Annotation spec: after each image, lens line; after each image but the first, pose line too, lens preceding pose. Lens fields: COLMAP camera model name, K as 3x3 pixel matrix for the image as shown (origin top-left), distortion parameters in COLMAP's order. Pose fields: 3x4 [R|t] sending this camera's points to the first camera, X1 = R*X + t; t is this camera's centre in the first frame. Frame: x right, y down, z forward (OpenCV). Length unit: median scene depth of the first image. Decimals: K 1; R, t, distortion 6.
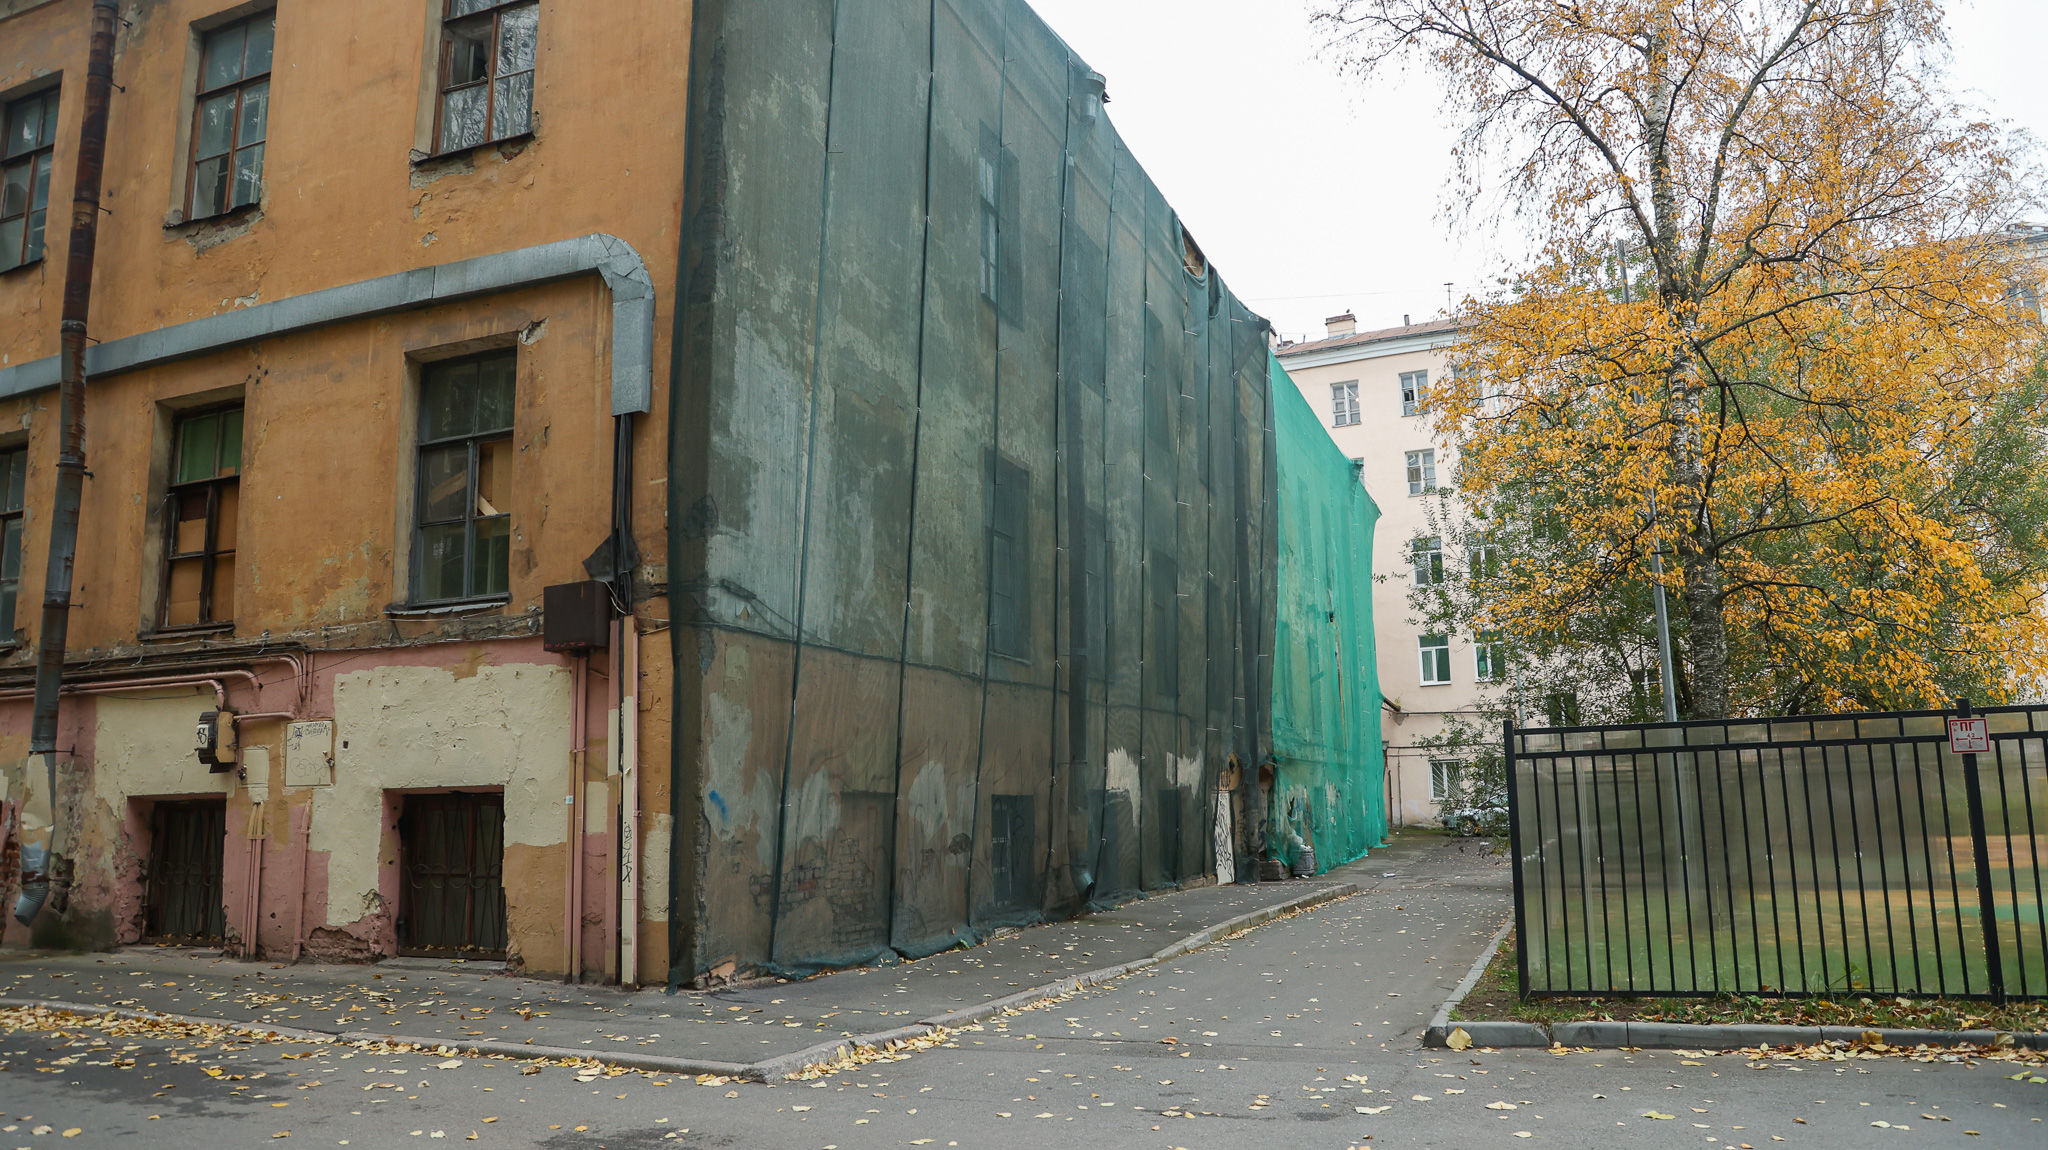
lens RADIAL K [[1404.6, 0, 1025.9], [0, 1404.6, 573.4], [0, 0, 1]] dist [-0.117736, 0.071274]
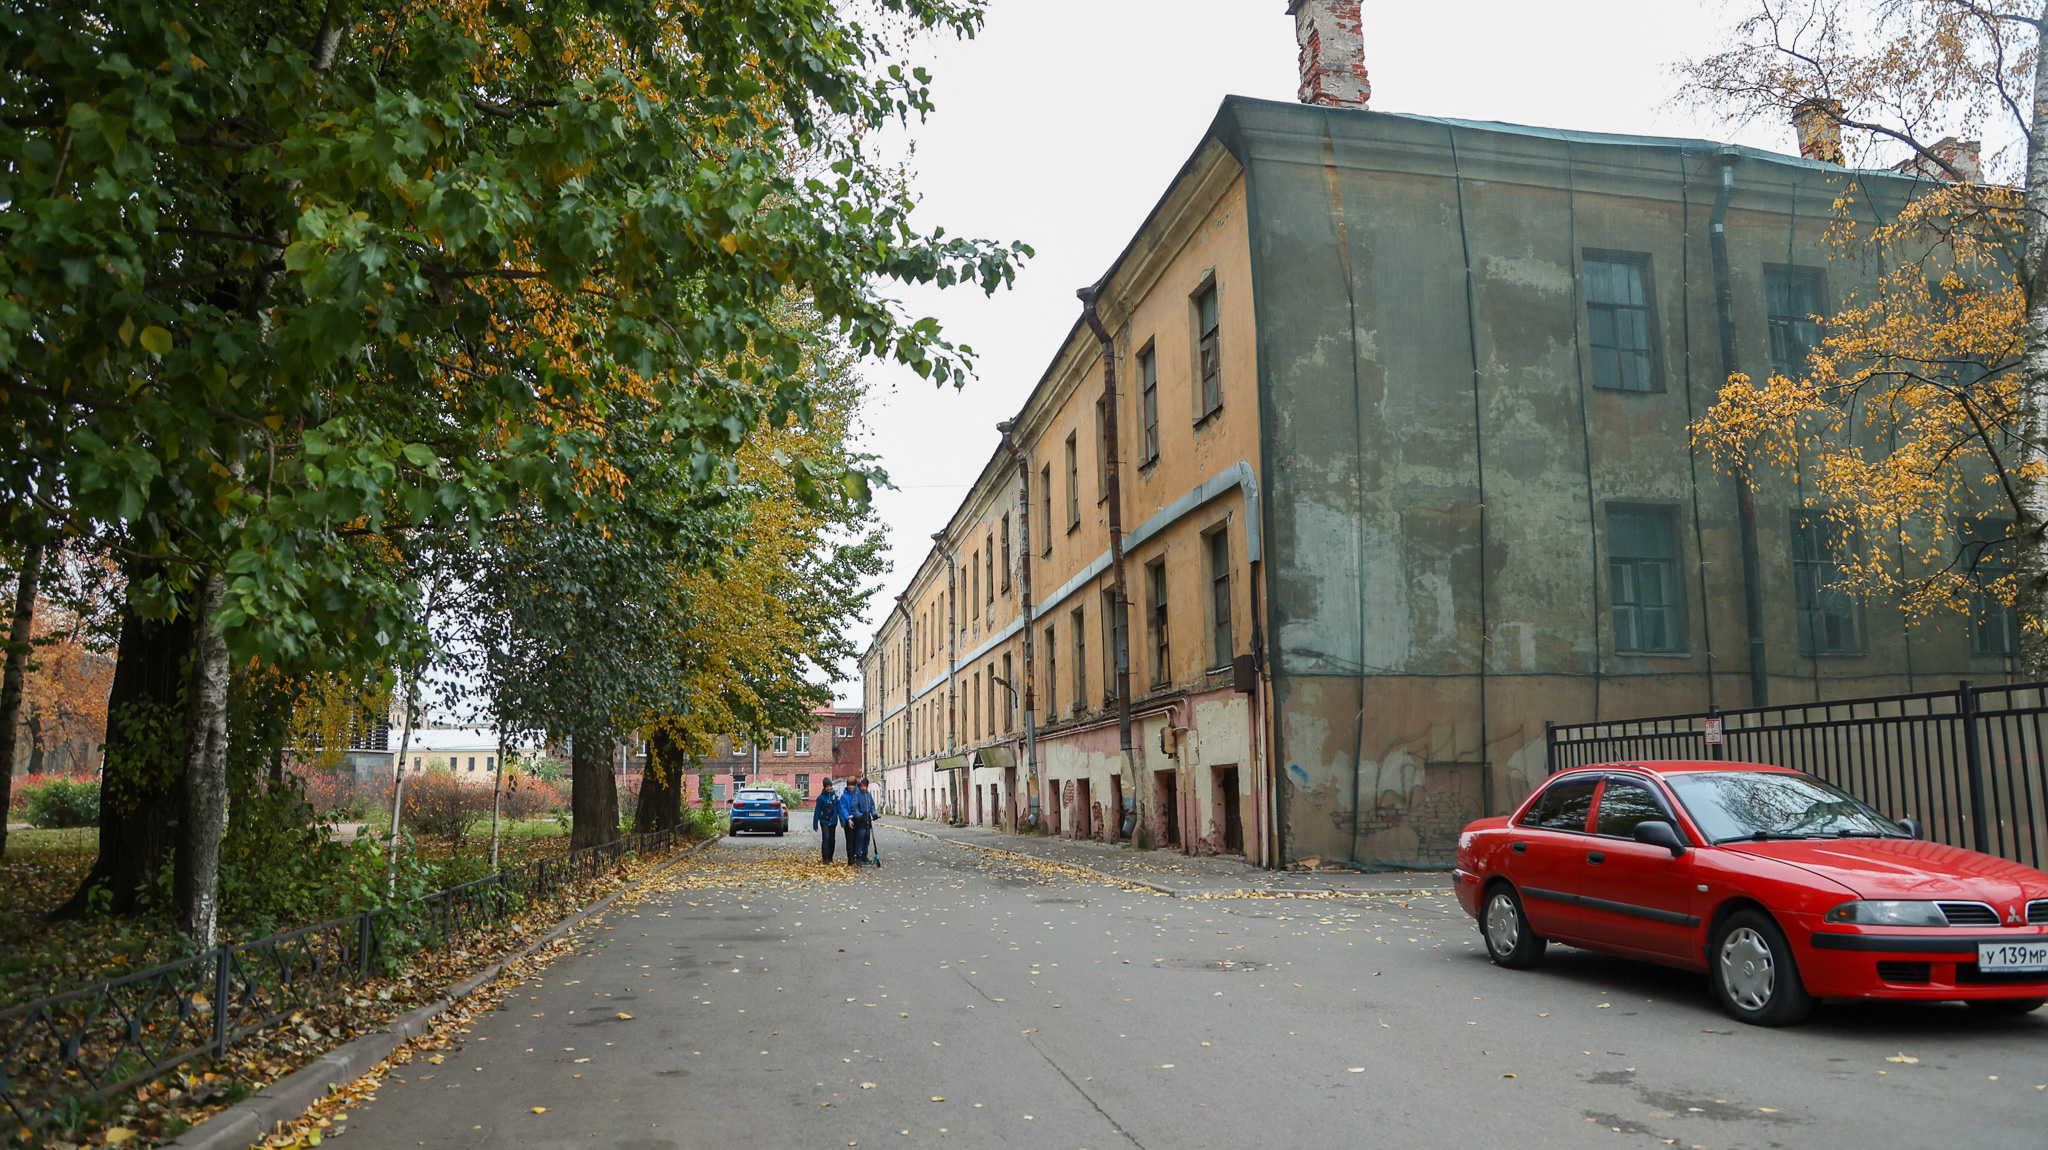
lens RADIAL K [[1404.6, 0, 1011.3], [0, 1404.6, 574.5], [0, 0, 1]] dist [-0.117736, 0.071274]
pose [[0.535446, -0.115104, -0.836689, 1.005090], [0.139993, 0.989061, -0.046476, -0.052276], [0.832886, -0.092245, 0.545702, -0.258361]]
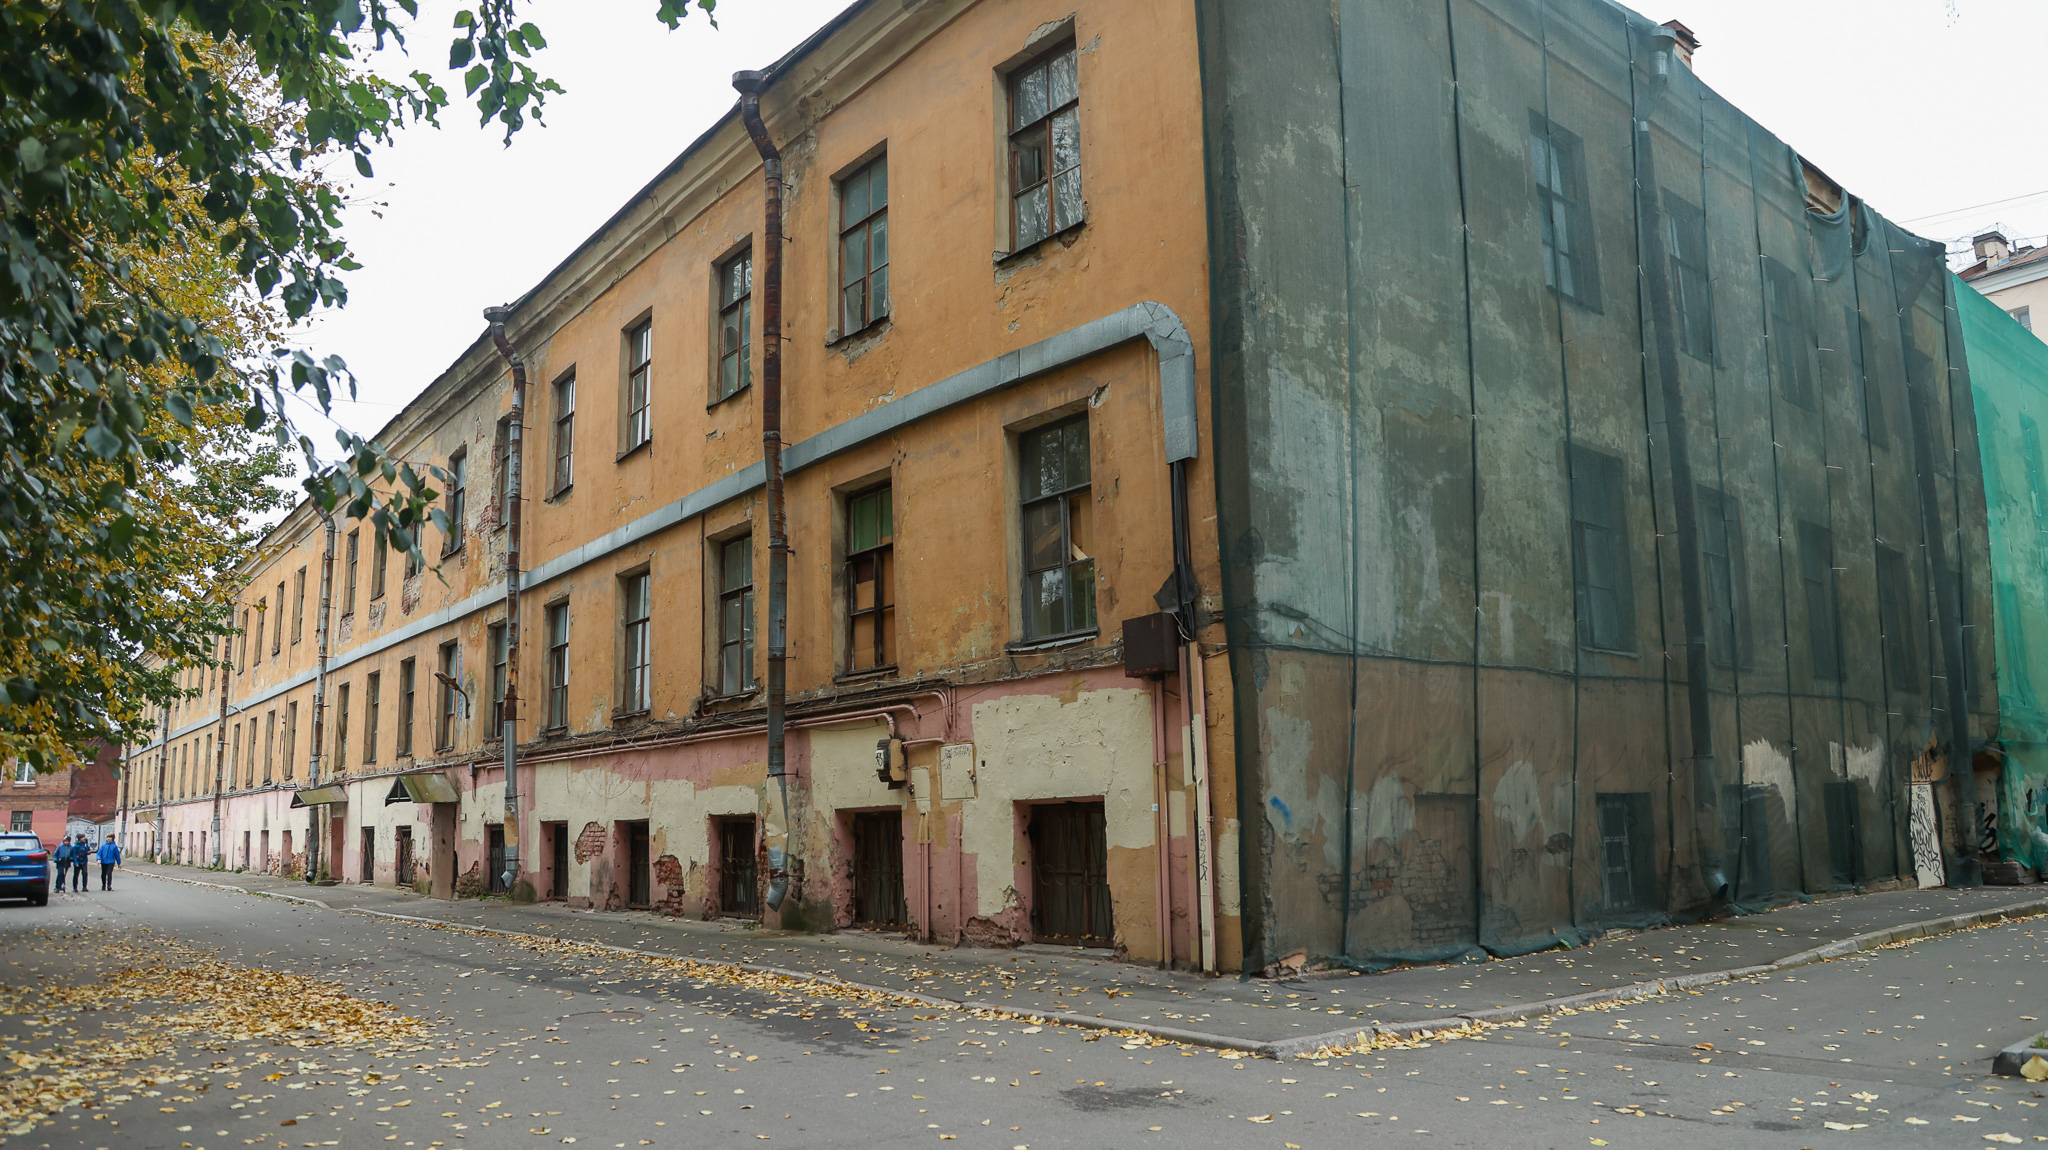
lens RADIAL K [[1404.6, 0, 1017.9], [0, 1404.6, 582.7], [0, 0, 1]] dist [-0.117736, 0.071274]
pose [[0.876302, -0.078407, -0.475338, 0.116062], [0.081602, 0.996567, -0.013947, -0.011296], [0.474800, -0.026567, 0.879693, -0.047712]]
